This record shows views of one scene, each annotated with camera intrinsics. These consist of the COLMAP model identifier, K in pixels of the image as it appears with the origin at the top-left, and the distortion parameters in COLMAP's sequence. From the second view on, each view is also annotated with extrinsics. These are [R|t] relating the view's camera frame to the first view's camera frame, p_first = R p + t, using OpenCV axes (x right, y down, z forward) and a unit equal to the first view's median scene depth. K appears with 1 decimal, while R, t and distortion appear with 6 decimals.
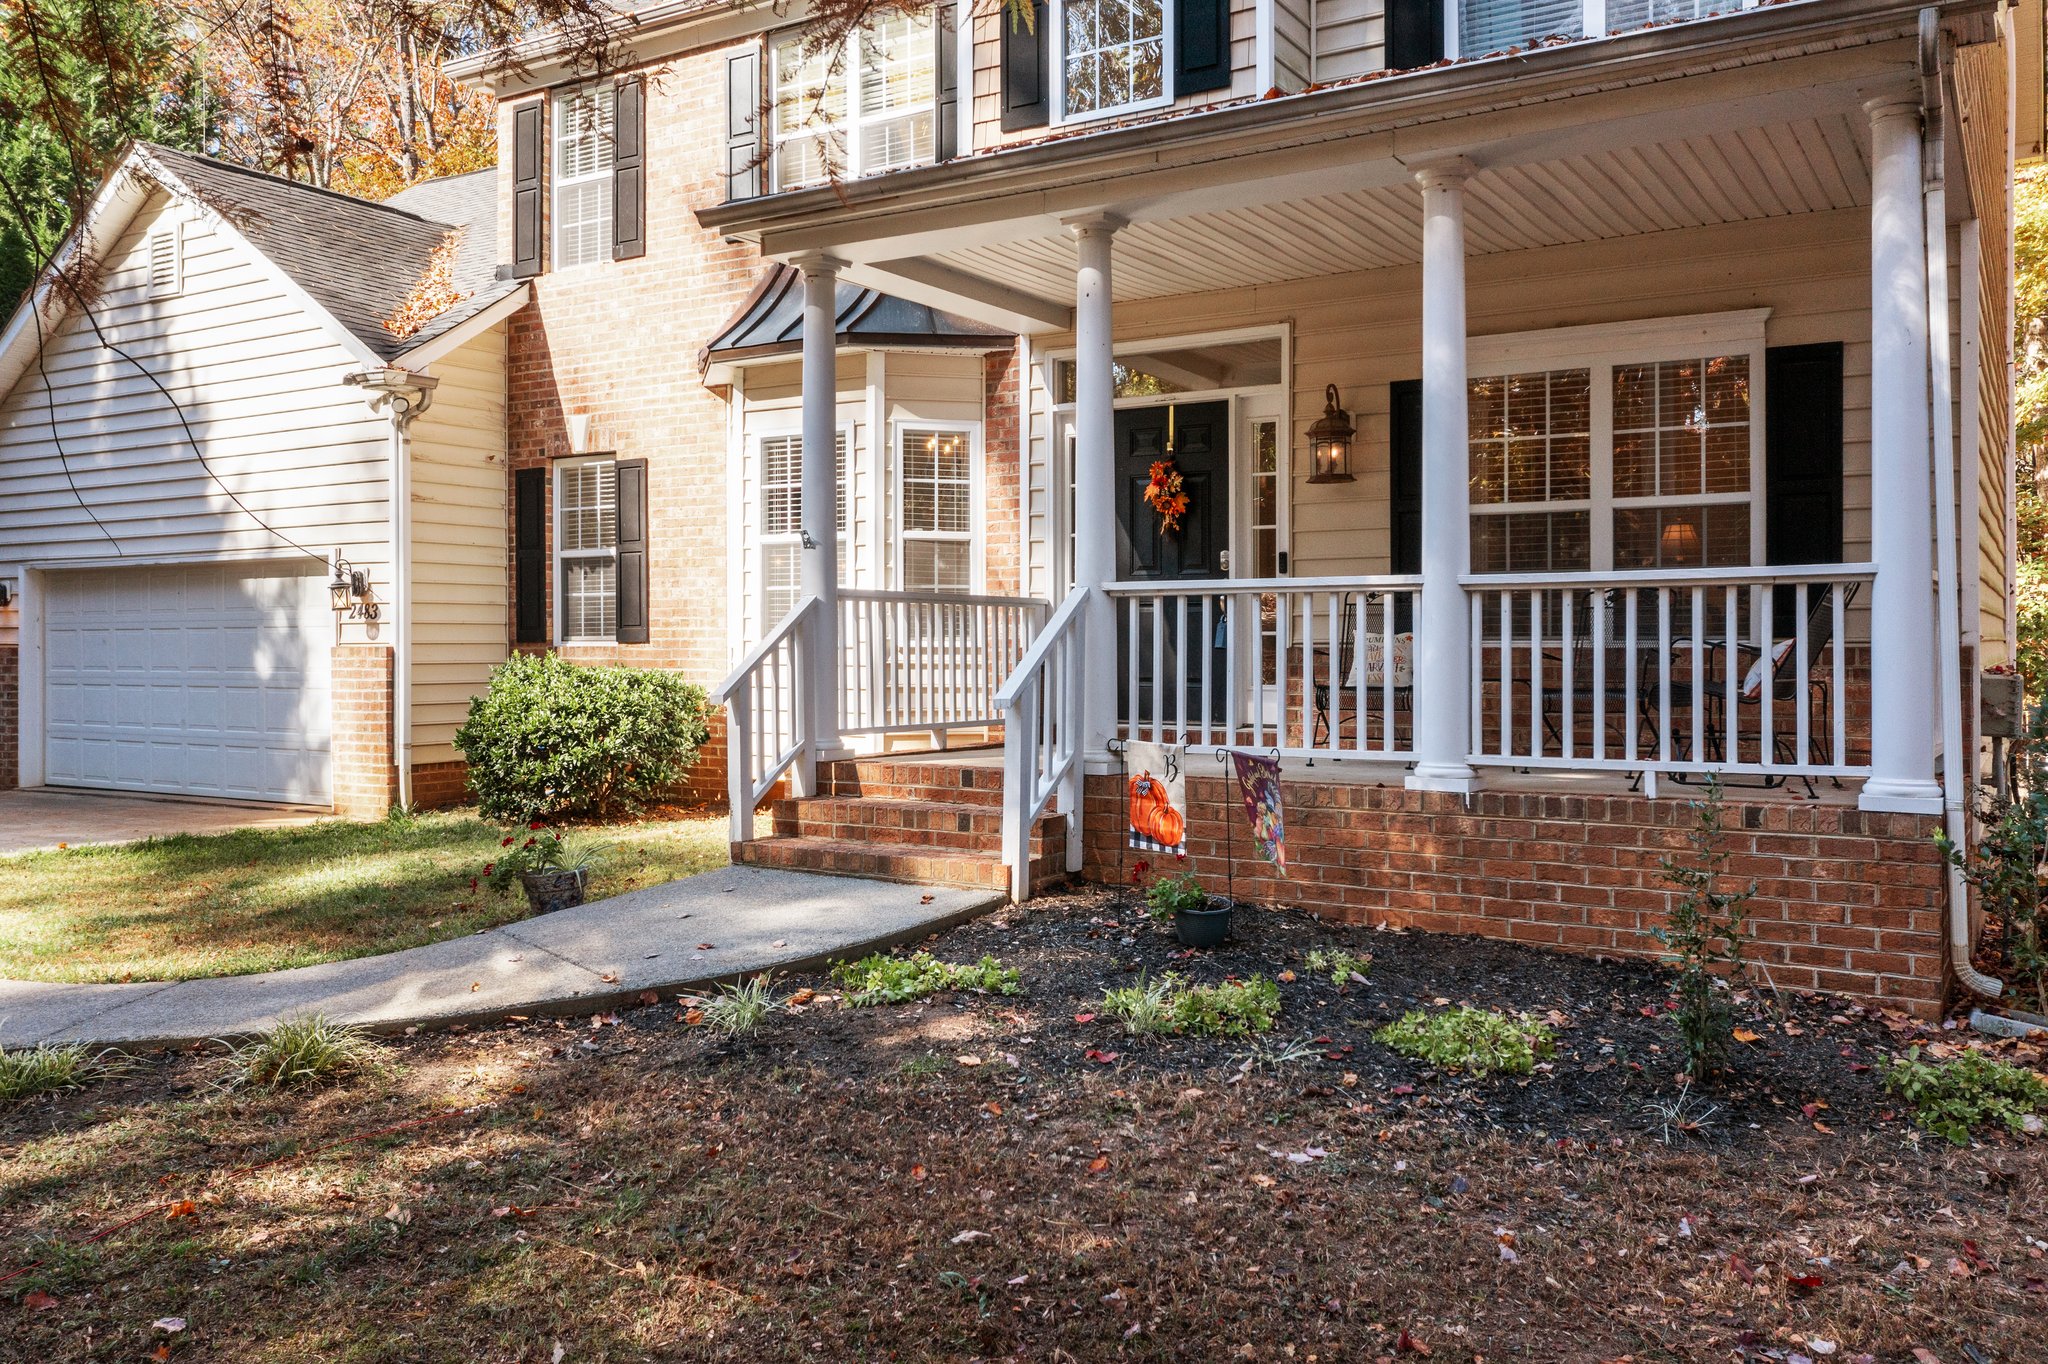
lens RADIAL K [[1644.3, 0, 1025.6], [0, 1644.3, 637.6], [0, 0, 1]] dist [0.009140, 0.004165]
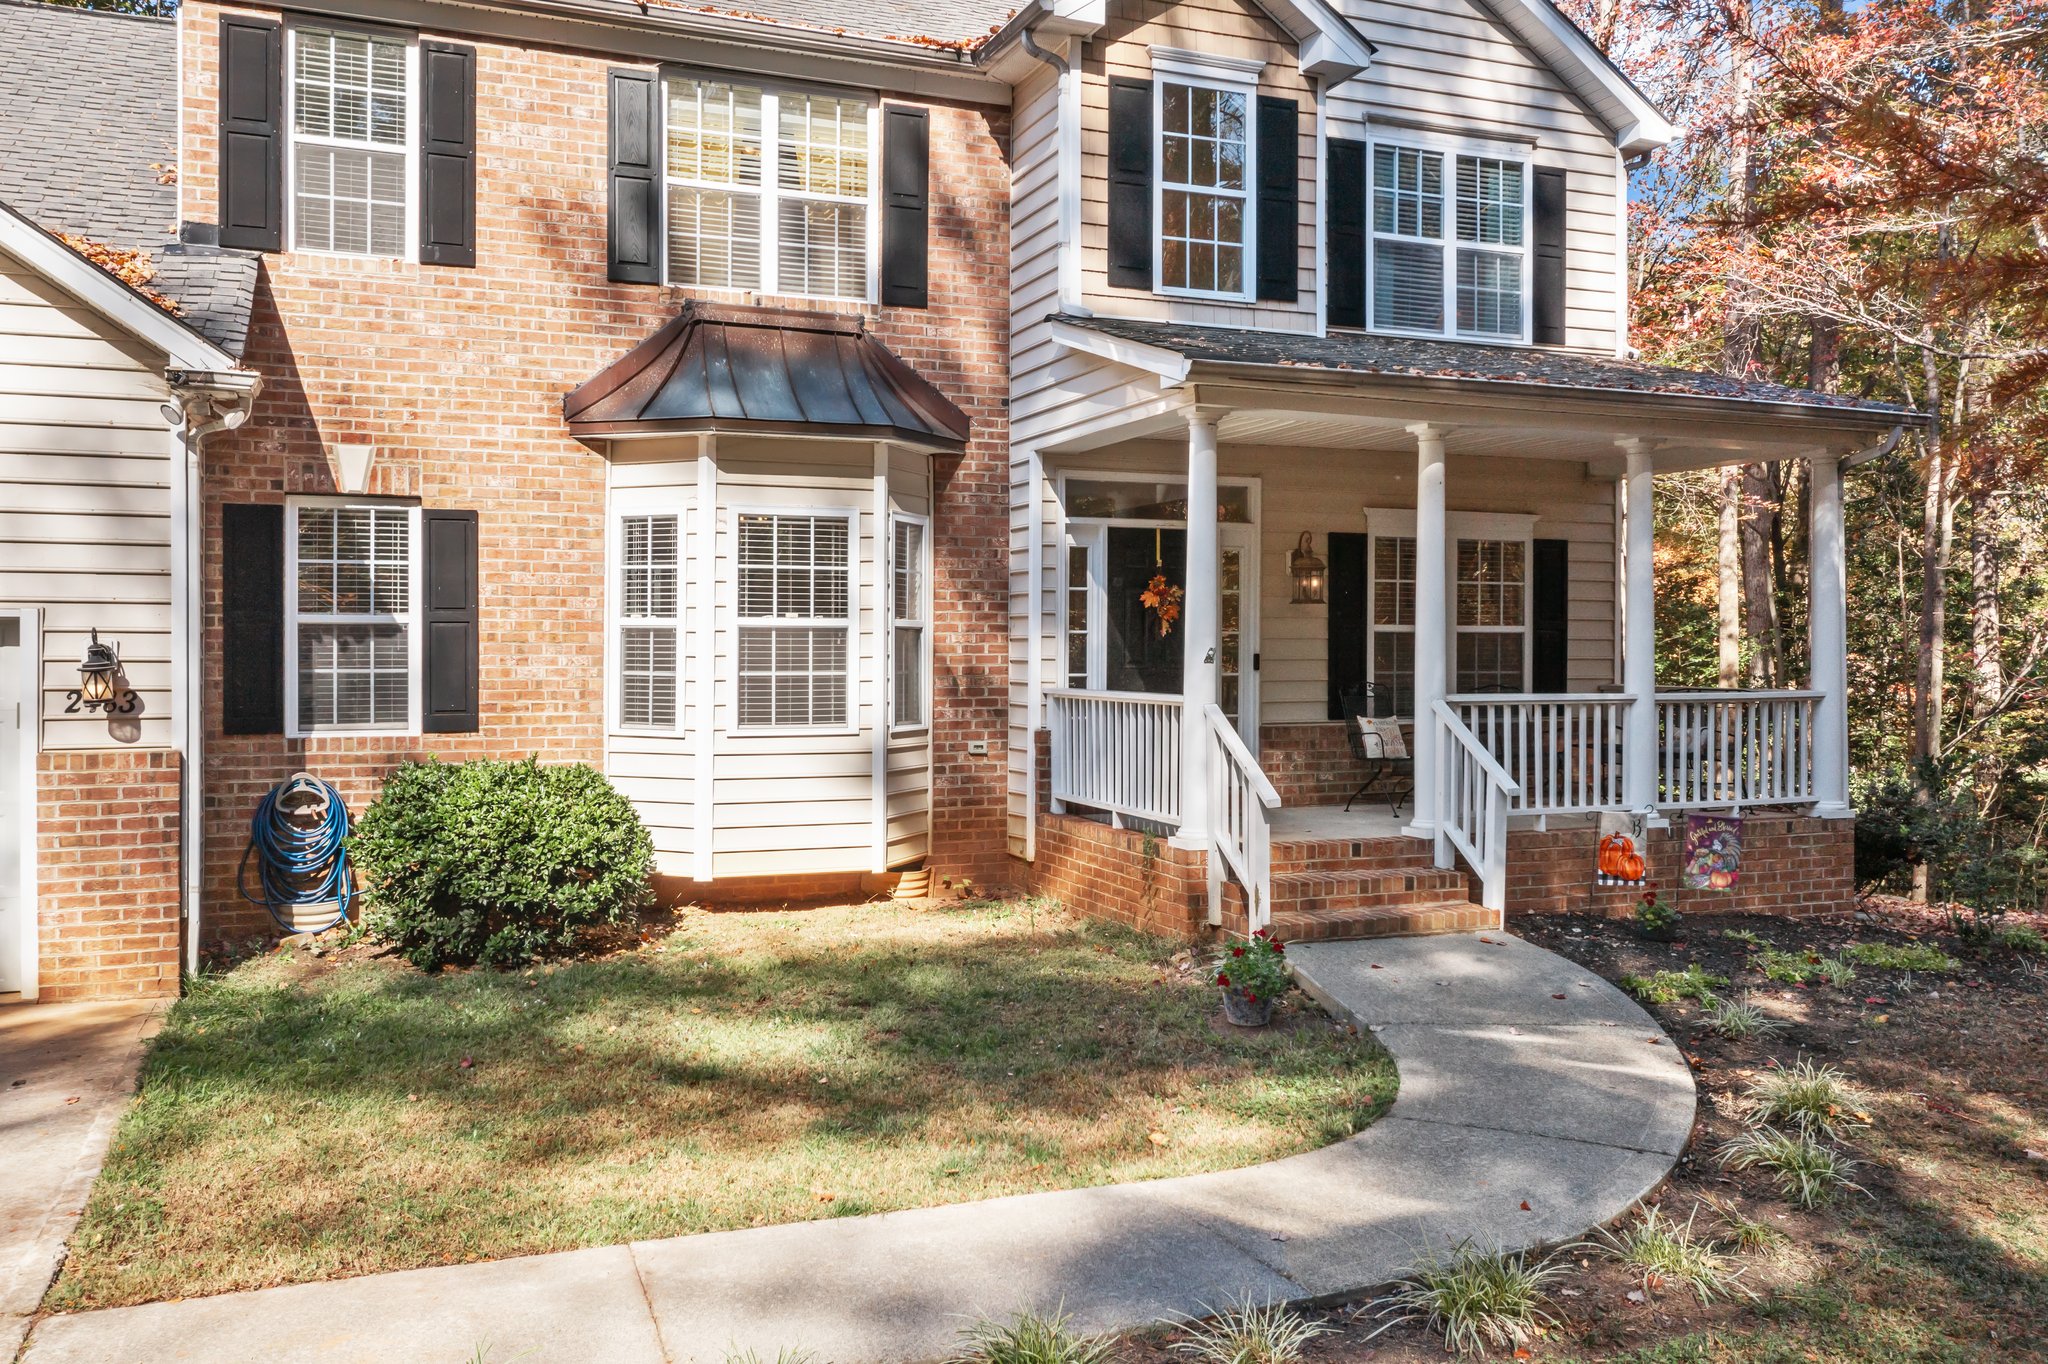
lens RADIAL K [[1644.3, 0, 1025.6], [0, 1644.3, 637.6], [0, 0, 1]] dist [0.009140, 0.004165]
pose [[0.593202, 0.007277, 0.805021, -0.732635], [-0.007494, 0.999966, -0.003517, -0.043413], [-0.805019, -0.003946, 0.593236, 0.277961]]
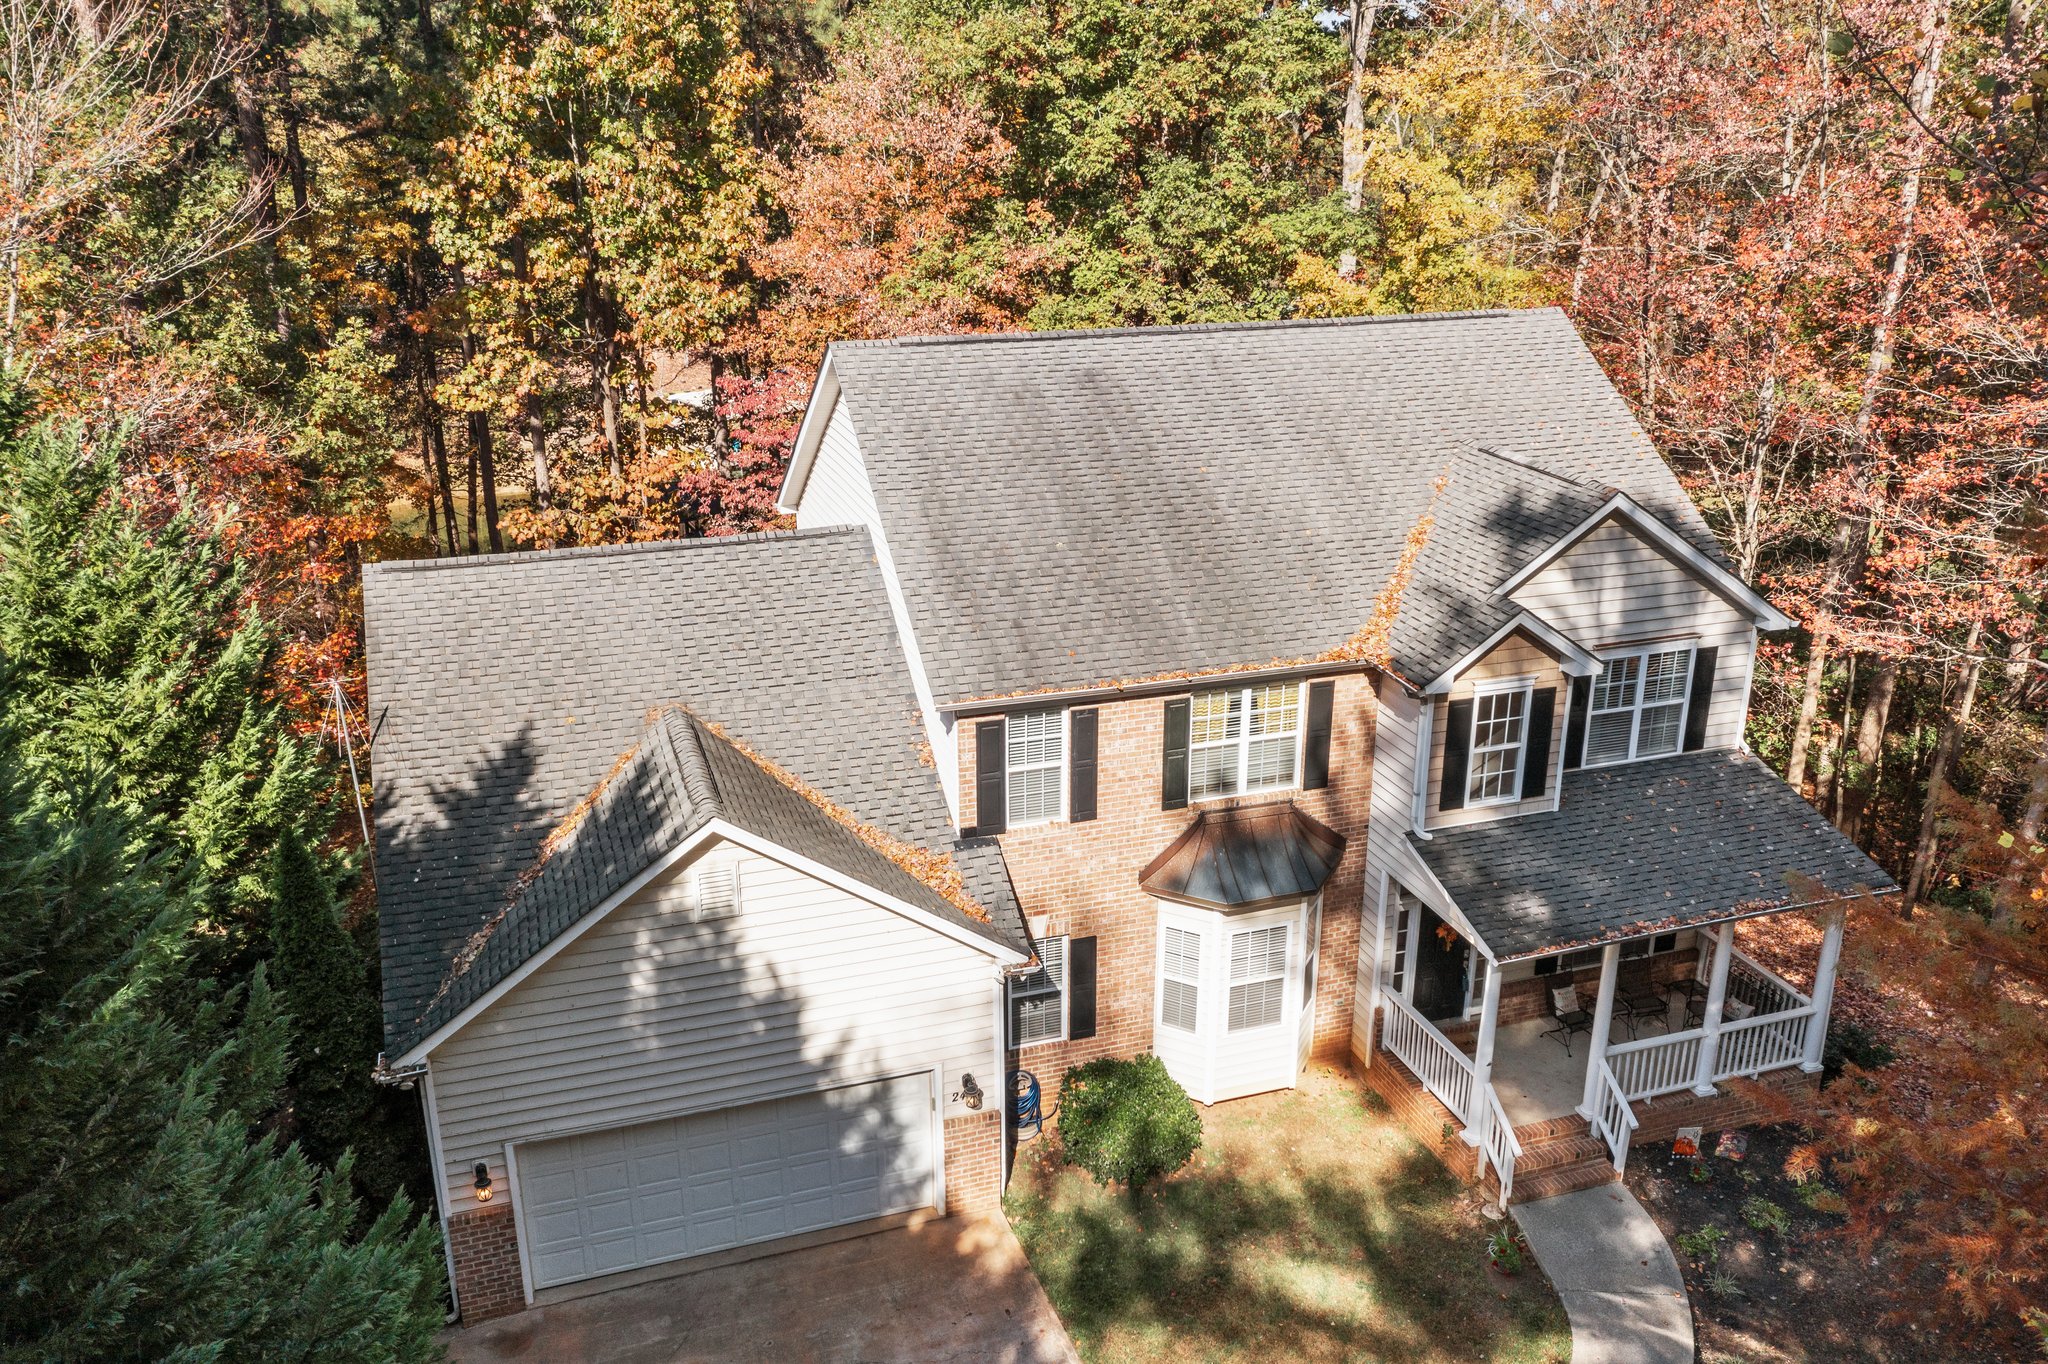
lens RADIAL K [[1630.4, 0, 1024.0], [0, 1630.4, 682.0], [0, 0, 1]] dist [-0.002310, 0.002371]
pose [[0.643322, -0.259332, 0.720335, -1.332595], [-0.001798, 0.940368, 0.340154, -0.865559], [-0.765593, -0.220124, 0.604493, 0.158014]]
